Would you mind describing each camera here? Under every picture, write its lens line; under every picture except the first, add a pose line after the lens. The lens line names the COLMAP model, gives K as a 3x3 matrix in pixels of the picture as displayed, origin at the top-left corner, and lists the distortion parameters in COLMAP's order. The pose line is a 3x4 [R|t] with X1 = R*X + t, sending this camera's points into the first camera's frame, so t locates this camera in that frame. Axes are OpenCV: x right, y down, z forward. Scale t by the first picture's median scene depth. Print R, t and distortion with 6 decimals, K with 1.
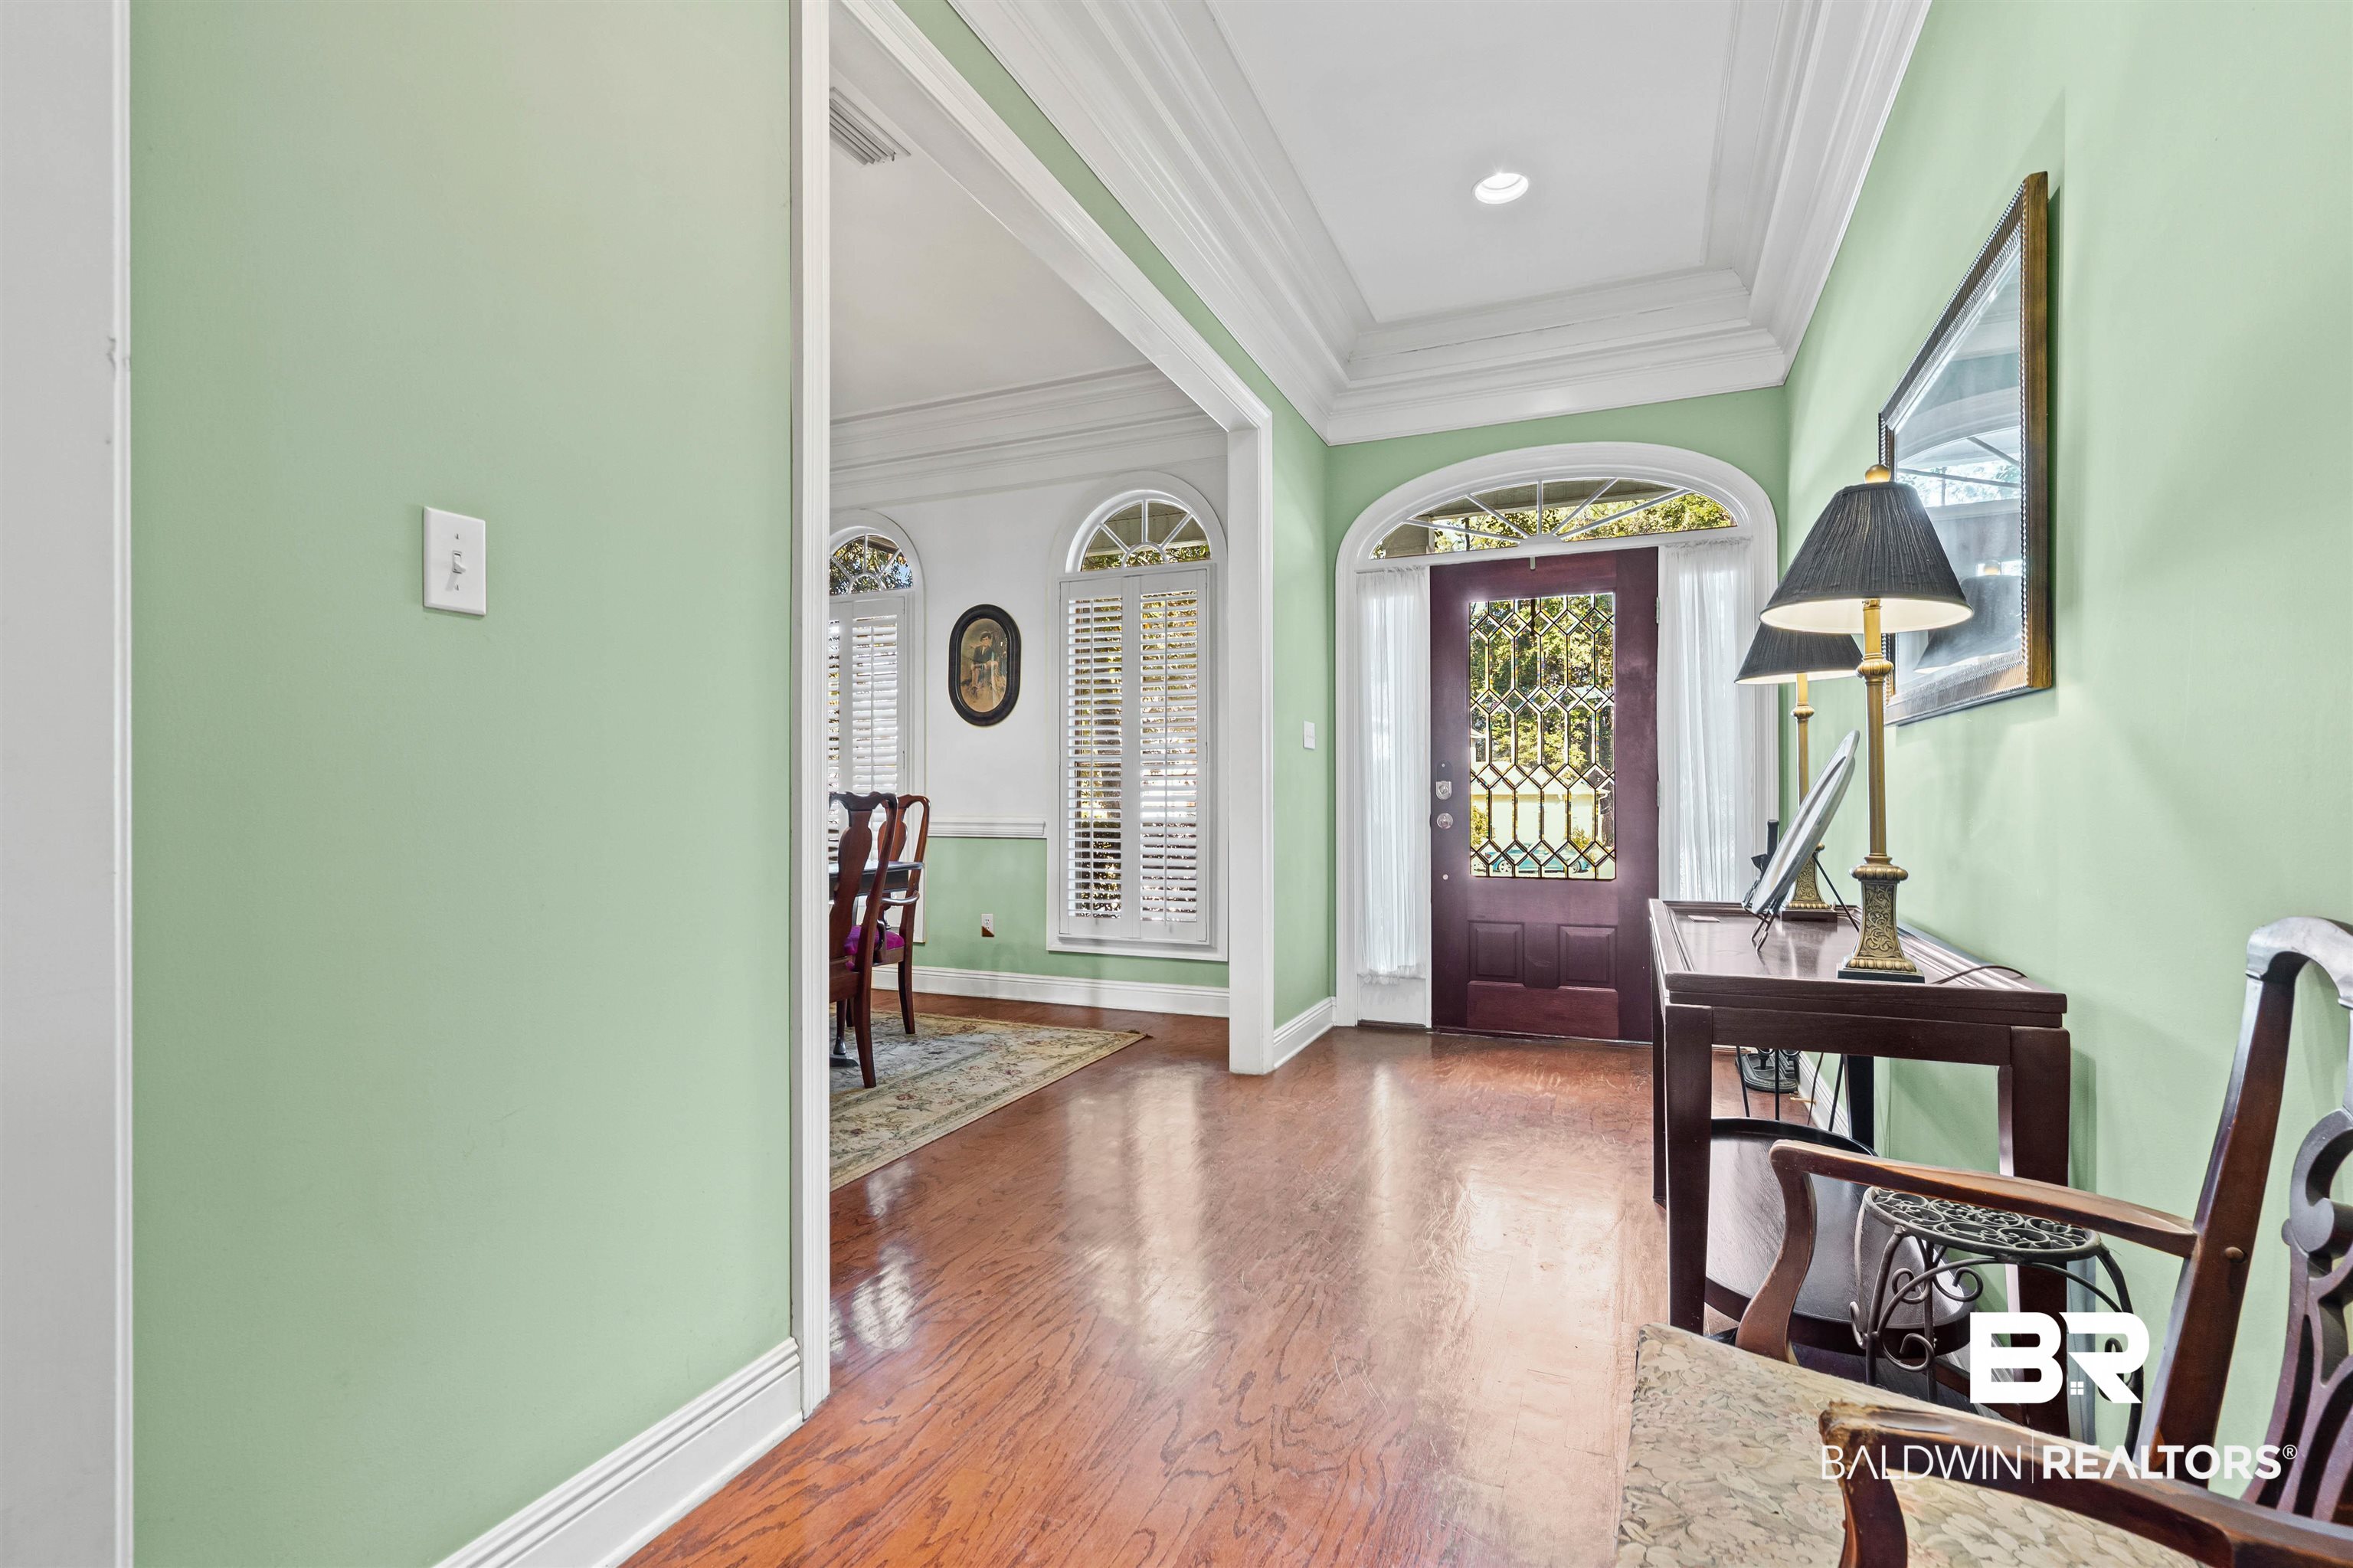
lens RADIAL K [[1076.3, 0, 1176.5], [0, 1076.3, 784.0], [0, 0, 1]] dist [0.000226, 0.000018]
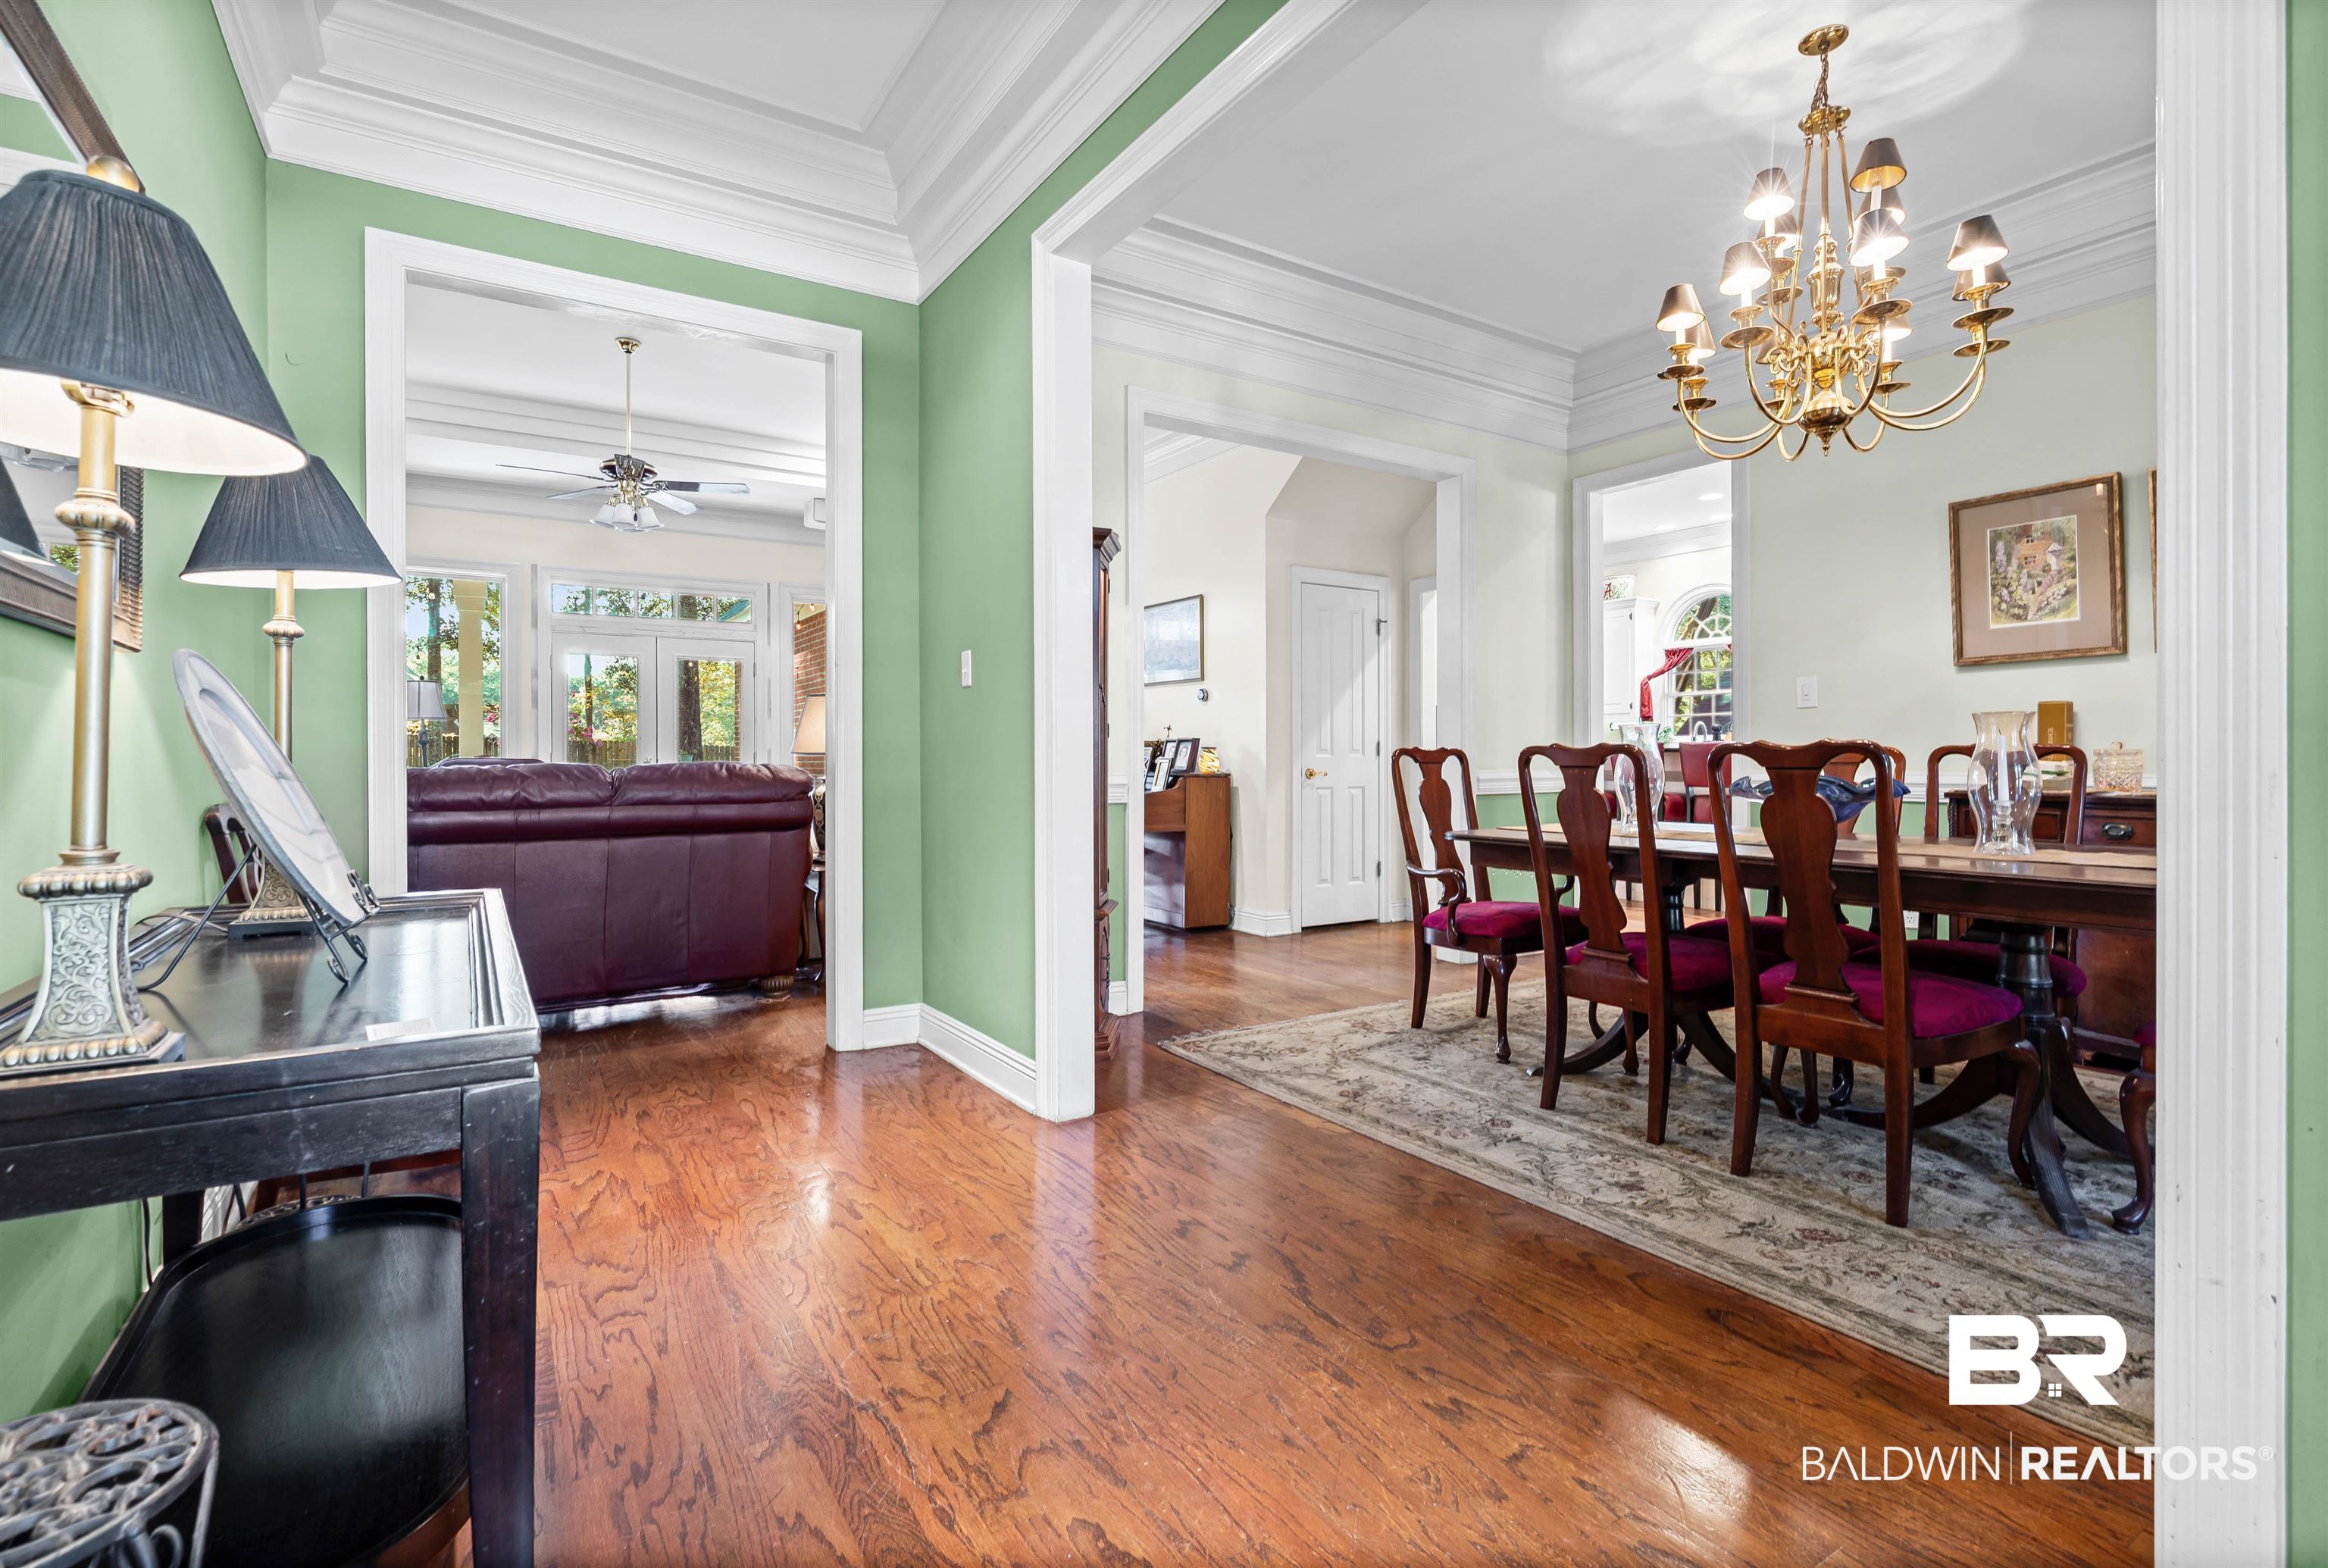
lens RADIAL K [[1089.1, 0, 1164.0], [0, 1089.1, 784.0], [0, 0, 1]] dist [0.000432, 0.000075]
pose [[-0.565668, 0.025136, -0.824250, 0.502212], [0.018010, 0.999673, 0.018126, 0.015788], [0.824436, -0.004591, -0.565936, 1.121321]]
